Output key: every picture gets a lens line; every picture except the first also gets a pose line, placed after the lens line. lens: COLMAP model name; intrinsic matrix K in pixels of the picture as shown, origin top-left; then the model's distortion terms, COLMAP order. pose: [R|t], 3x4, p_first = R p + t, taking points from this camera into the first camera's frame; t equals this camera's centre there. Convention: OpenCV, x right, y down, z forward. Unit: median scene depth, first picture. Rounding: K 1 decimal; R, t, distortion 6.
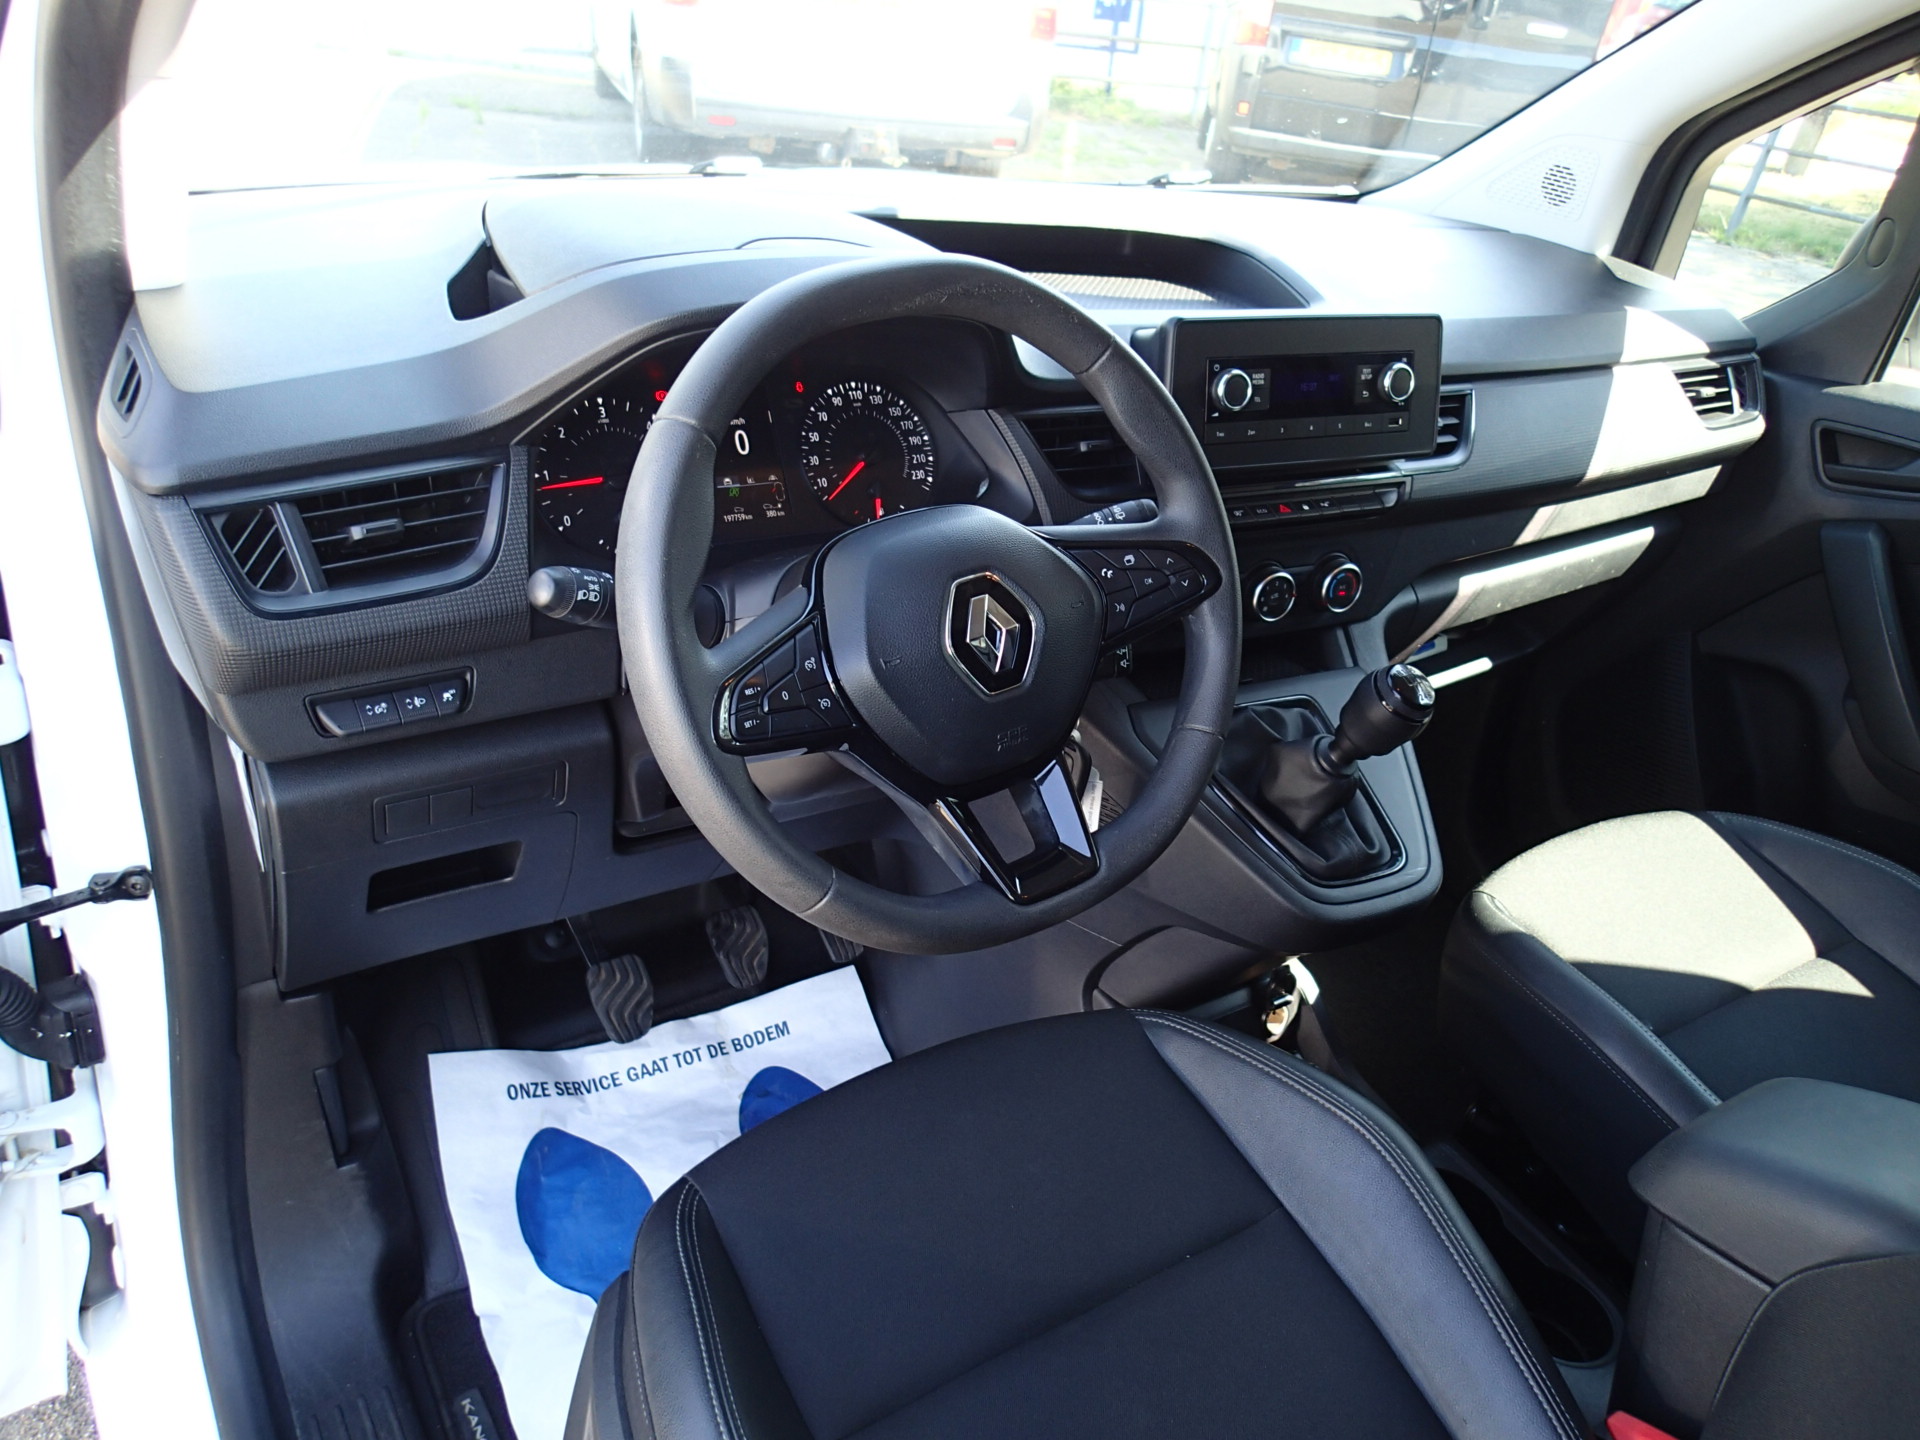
lens RADIAL K [[1452.7, 0, 957.6], [0, 1452.7, 720.0], [0, 0, 1]] dist [0.006915, -0.016043]
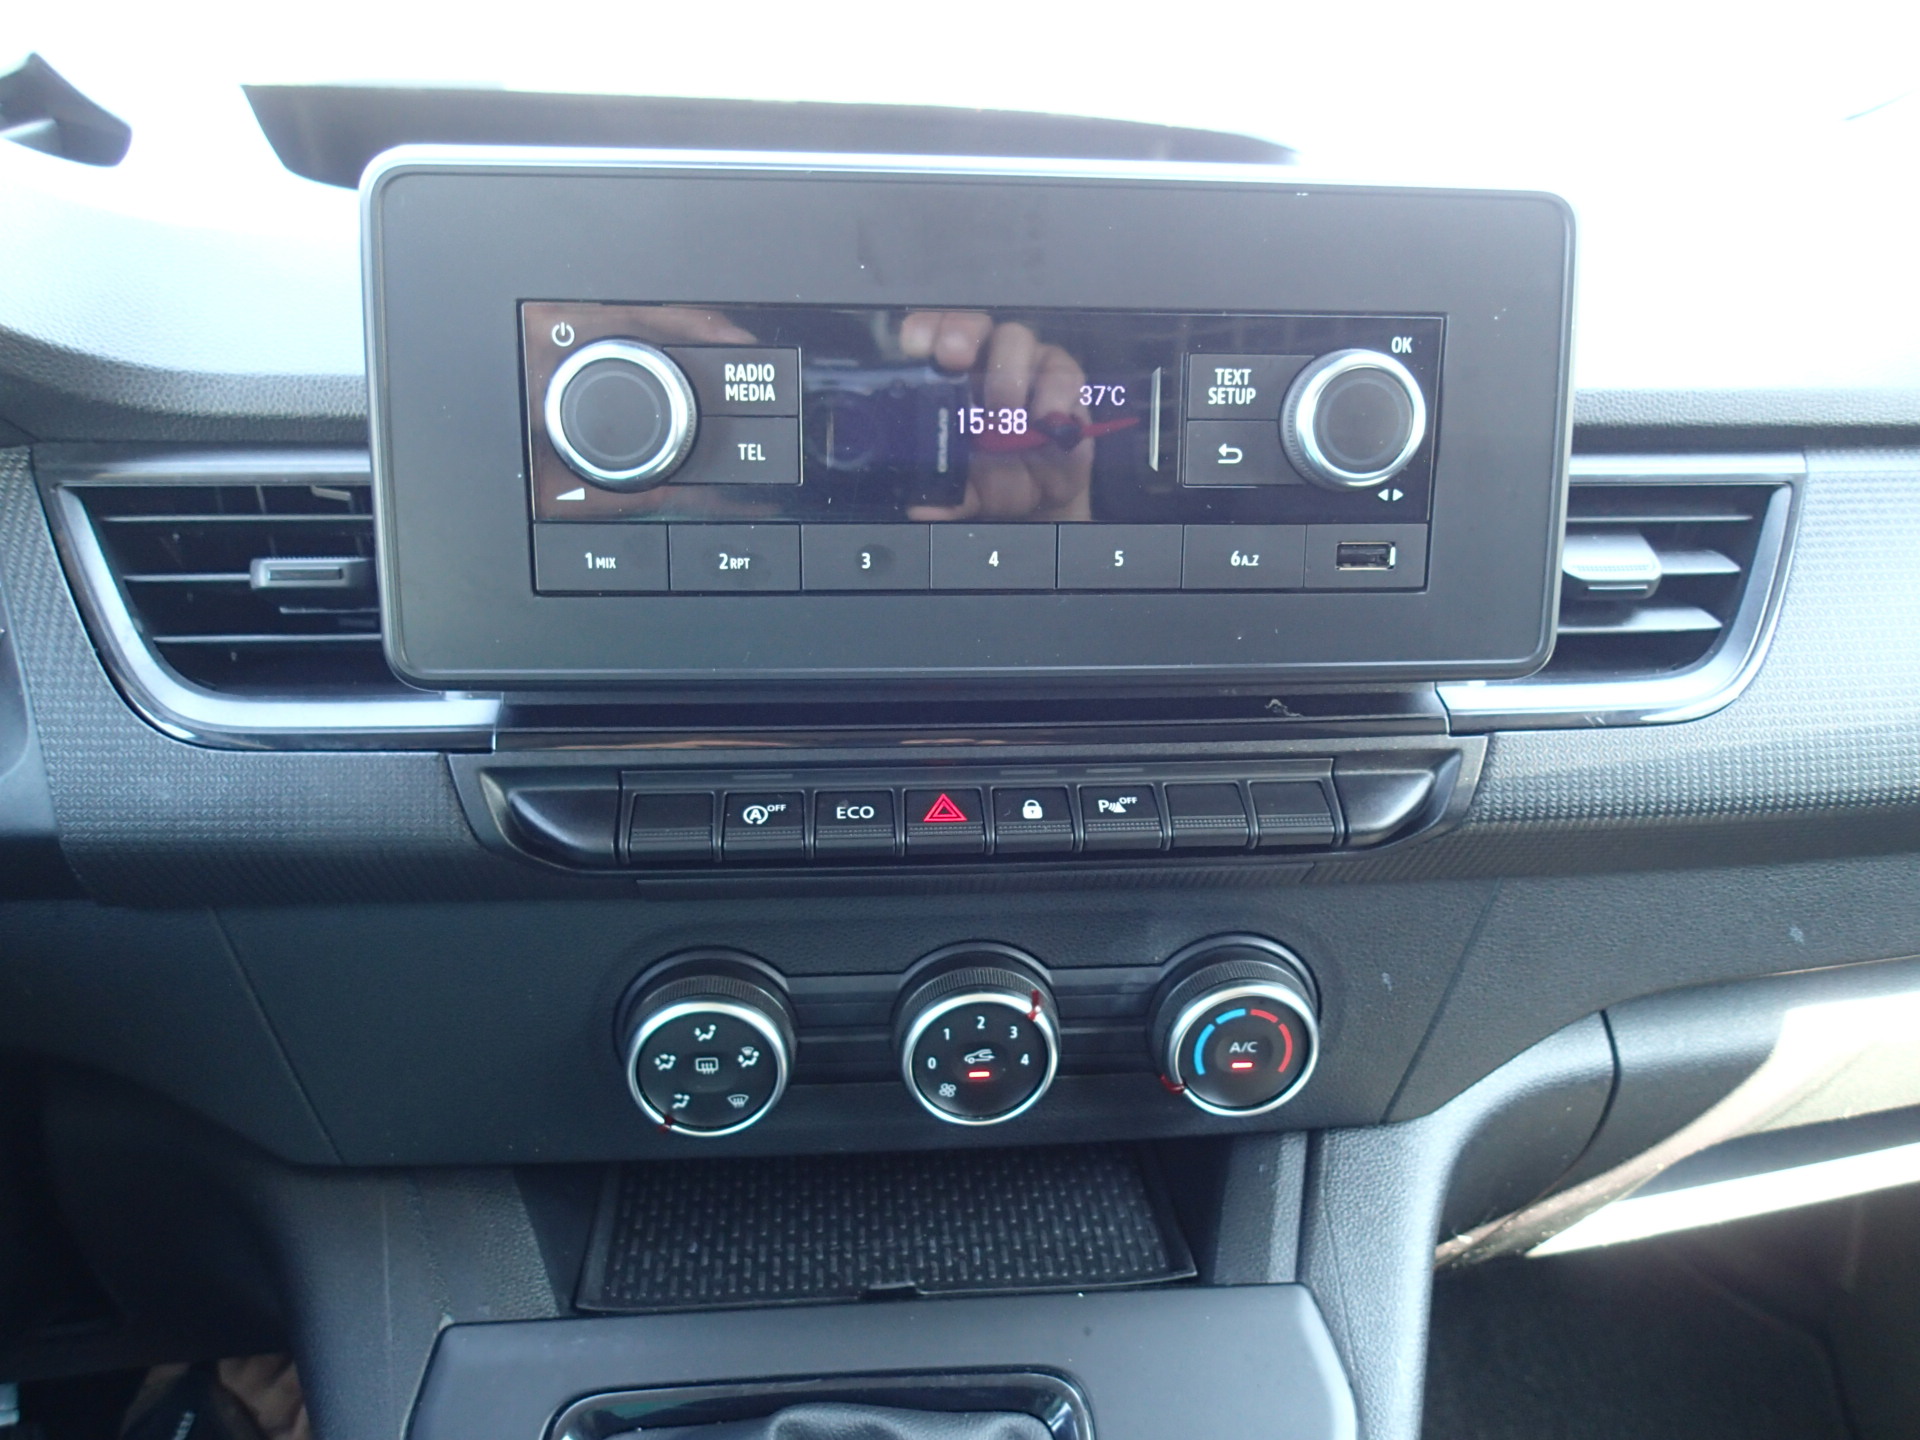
lens RADIAL K [[1452.7, 0, 961.9], [0, 1452.7, 716.1], [0, 0, 1]] dist [0.006915, -0.016043]
pose [[0.920490, 0.099548, -0.377873, 0.343469], [-0.125634, 0.991058, -0.044953, -0.151373], [0.370019, 0.088852, 0.924766, 0.709154]]
